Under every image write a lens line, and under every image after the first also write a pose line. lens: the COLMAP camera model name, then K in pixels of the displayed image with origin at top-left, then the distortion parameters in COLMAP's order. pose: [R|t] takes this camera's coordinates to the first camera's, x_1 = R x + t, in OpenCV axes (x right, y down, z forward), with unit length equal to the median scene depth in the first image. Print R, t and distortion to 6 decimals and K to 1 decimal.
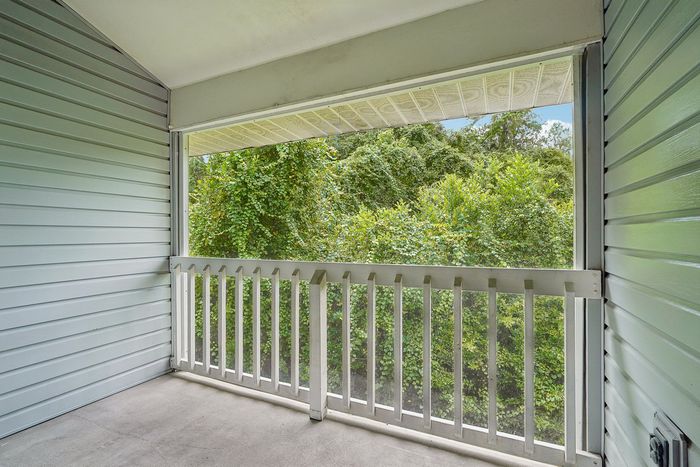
lens RADIAL K [[319.5, 0, 350.0], [0, 319.5, 233.5], [0, 0, 1]] dist [-0.000228, -0.000041]
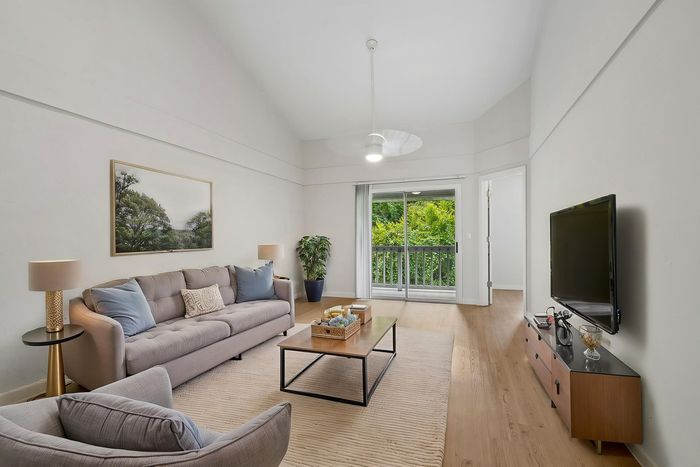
lens RADIAL K [[319.5, 0, 350.0], [0, 319.5, 233.5], [0, 0, 1]] dist [-0.000228, -0.000041]
pose [[0.995742, -0.003712, 0.092106, -0.310373], [0.004425, 0.999962, -0.007543, -0.009079], [-0.092074, 0.007918, 0.995721, -0.763982]]
